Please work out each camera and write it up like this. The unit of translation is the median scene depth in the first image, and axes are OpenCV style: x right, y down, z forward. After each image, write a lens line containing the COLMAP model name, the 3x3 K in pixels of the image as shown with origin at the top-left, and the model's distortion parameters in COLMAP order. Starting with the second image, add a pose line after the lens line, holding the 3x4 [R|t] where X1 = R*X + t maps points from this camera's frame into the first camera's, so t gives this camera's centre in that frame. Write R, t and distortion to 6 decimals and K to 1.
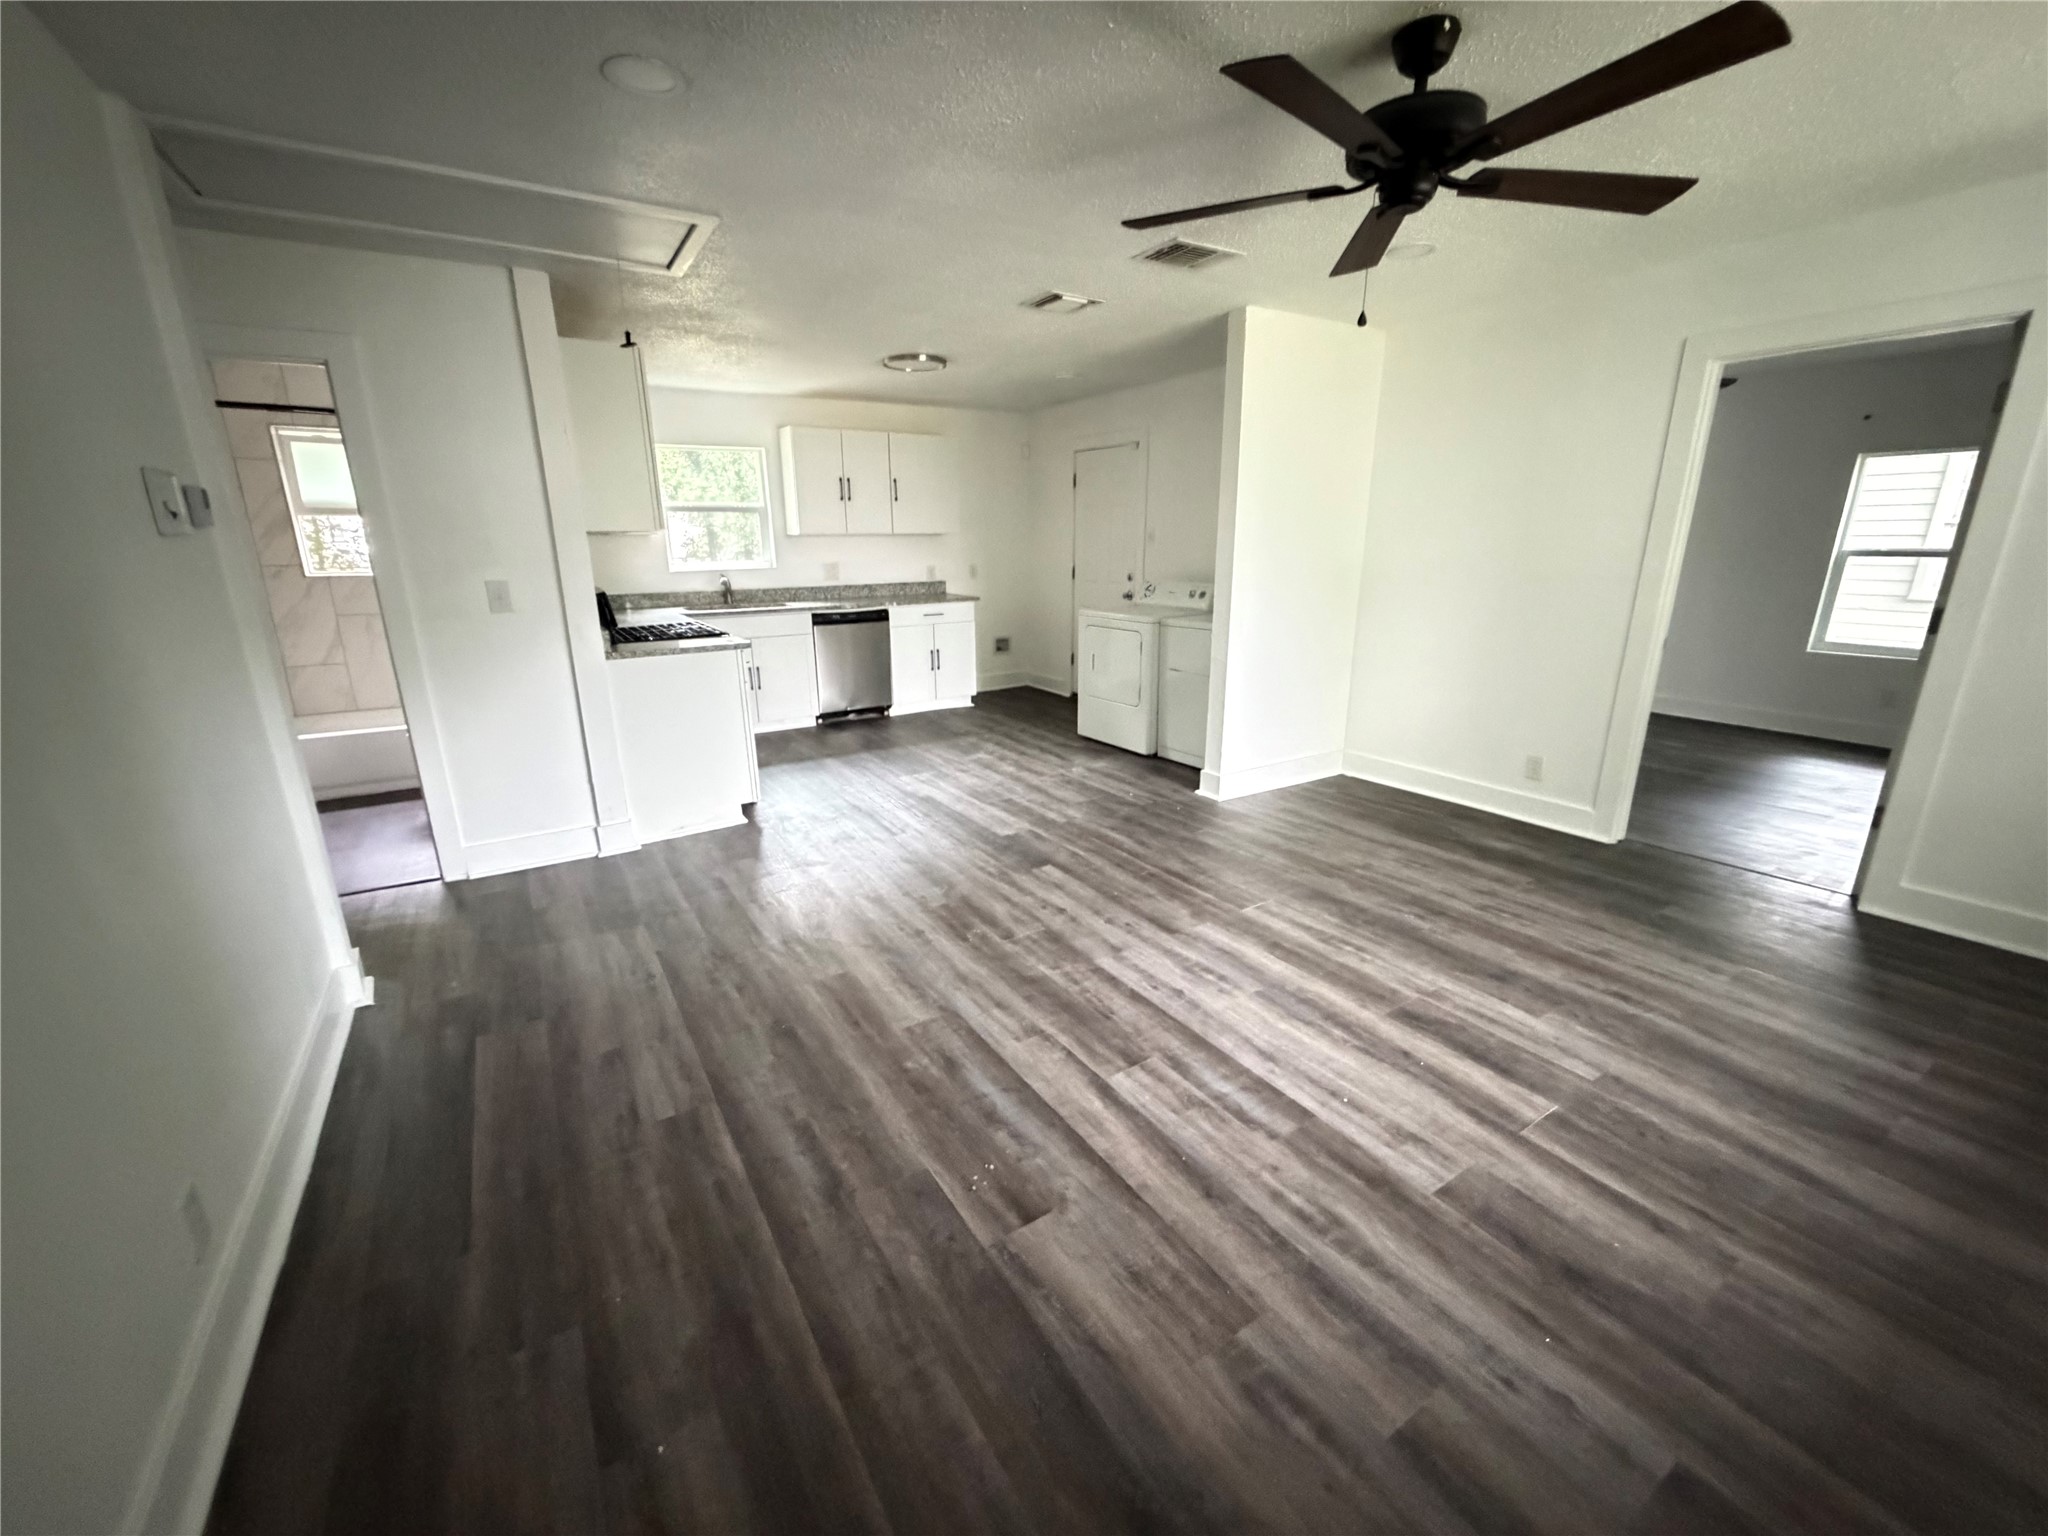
lens RADIAL K [[830.6, 0, 1024.0], [0, 830.6, 768.0], [0, 0, 1]] dist [0.000333, -0.000077]
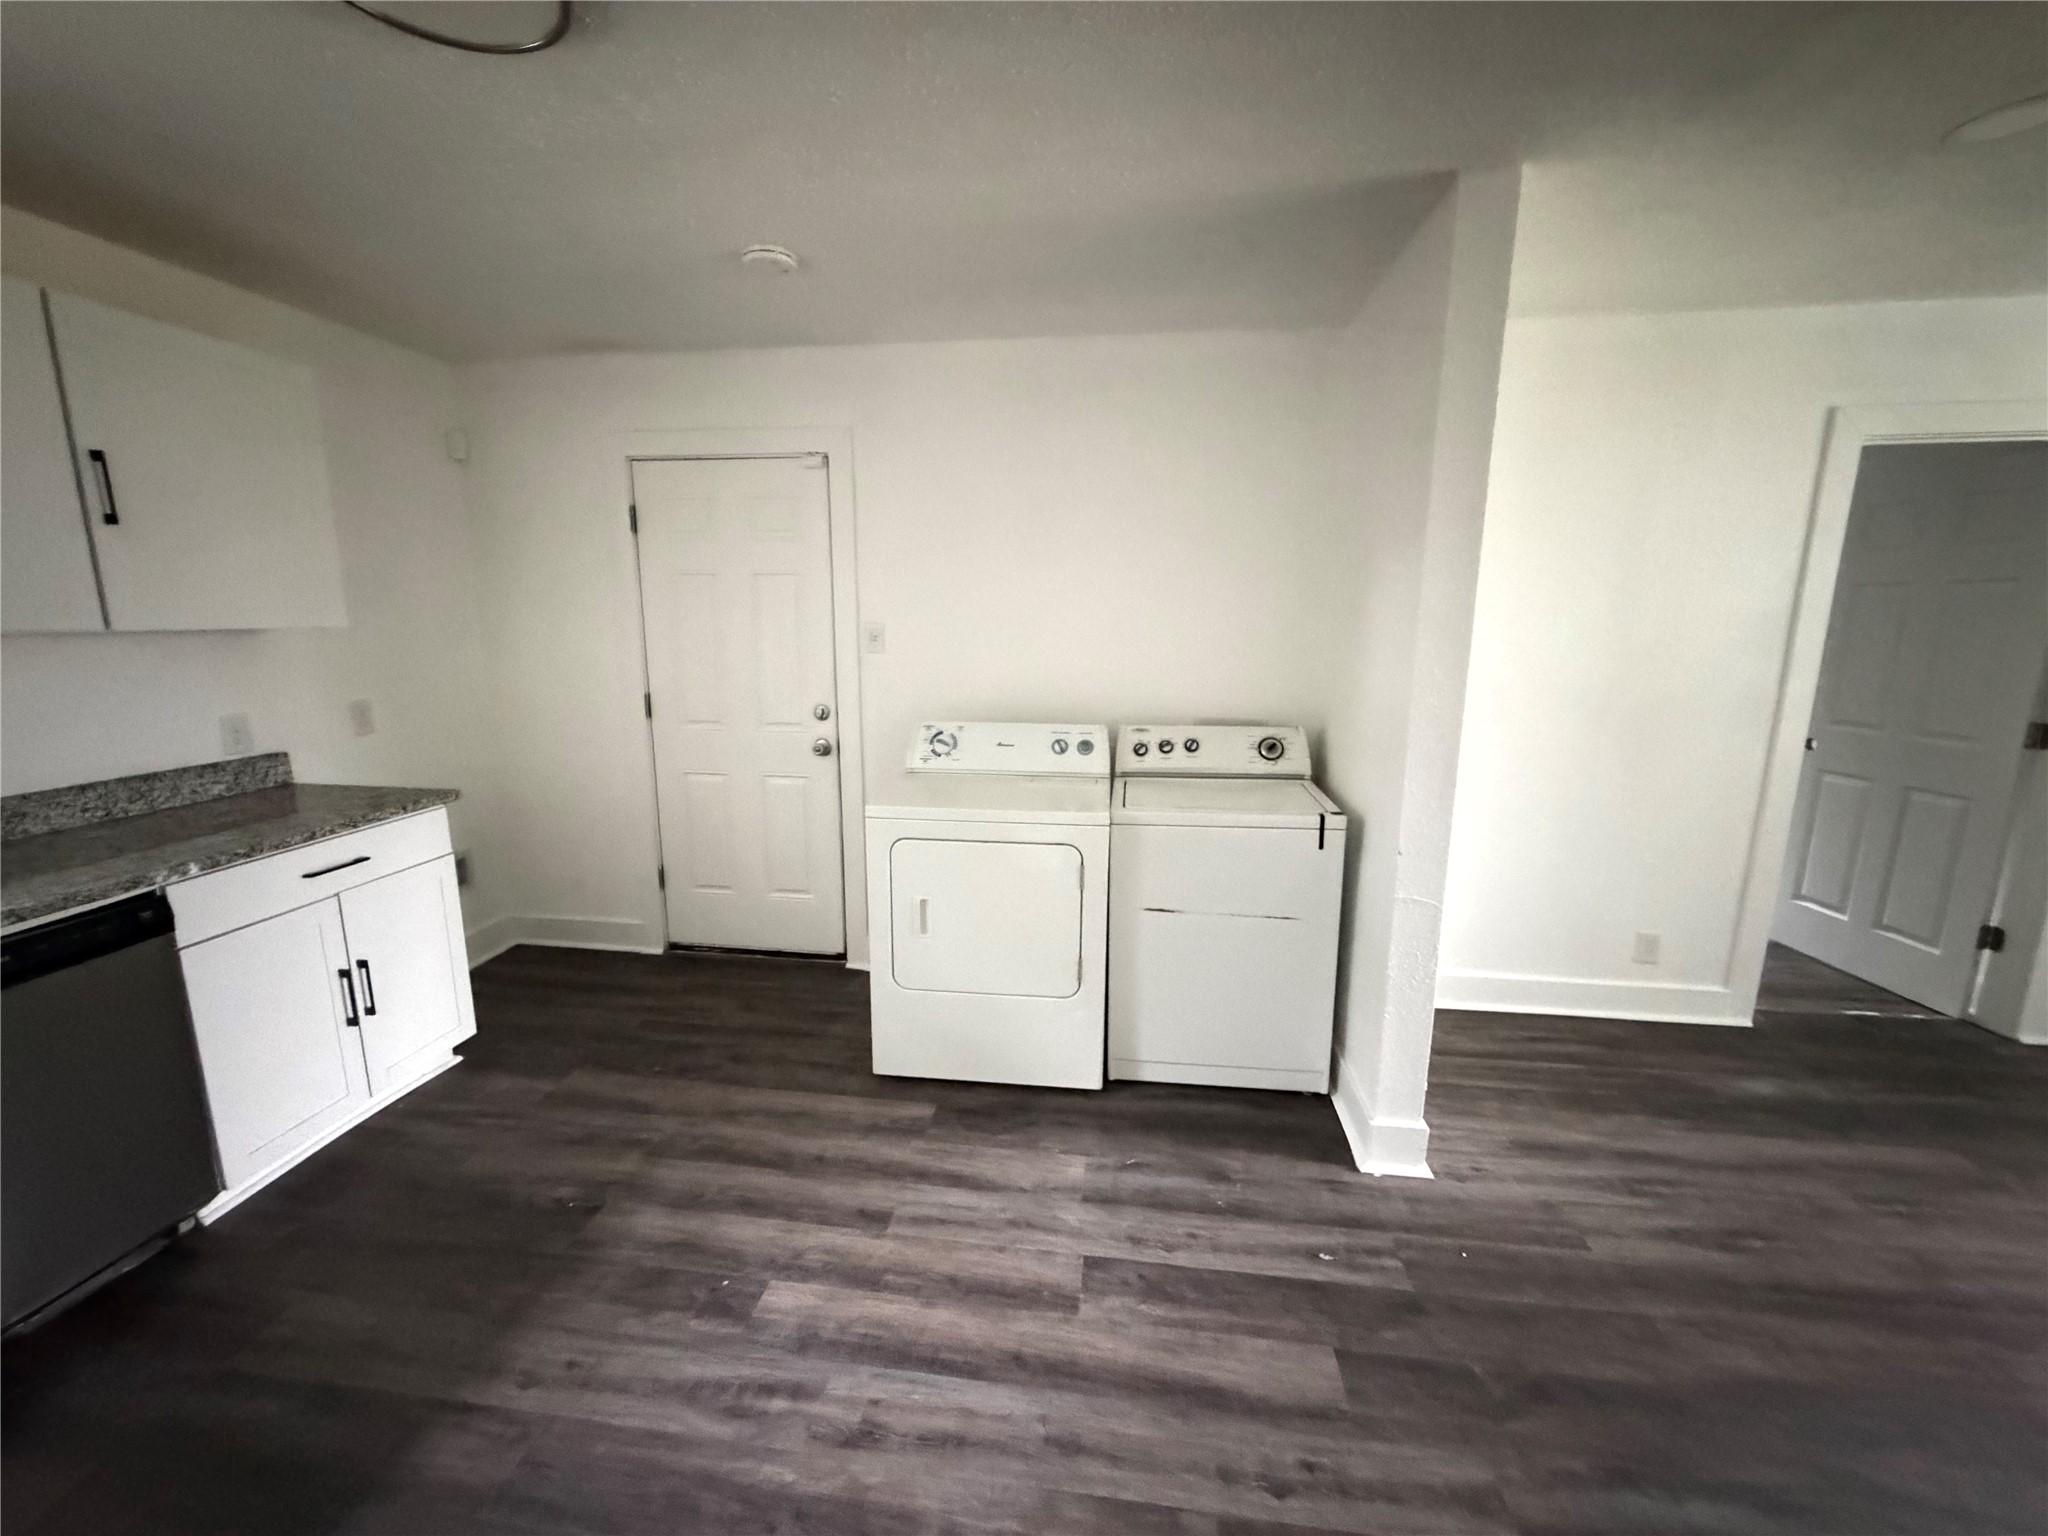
lens RADIAL K [[807.2, 0, 1024.0], [0, 807.2, 768.0], [0, 0, 1]] dist [-0.000511, -0.000052]
pose [[0.644532, -0.128357, 0.753726, -0.197551], [0.195760, 0.980652, -0.000398, -0.194862], [-0.739092, 0.147806, 0.657189, 0.662152]]
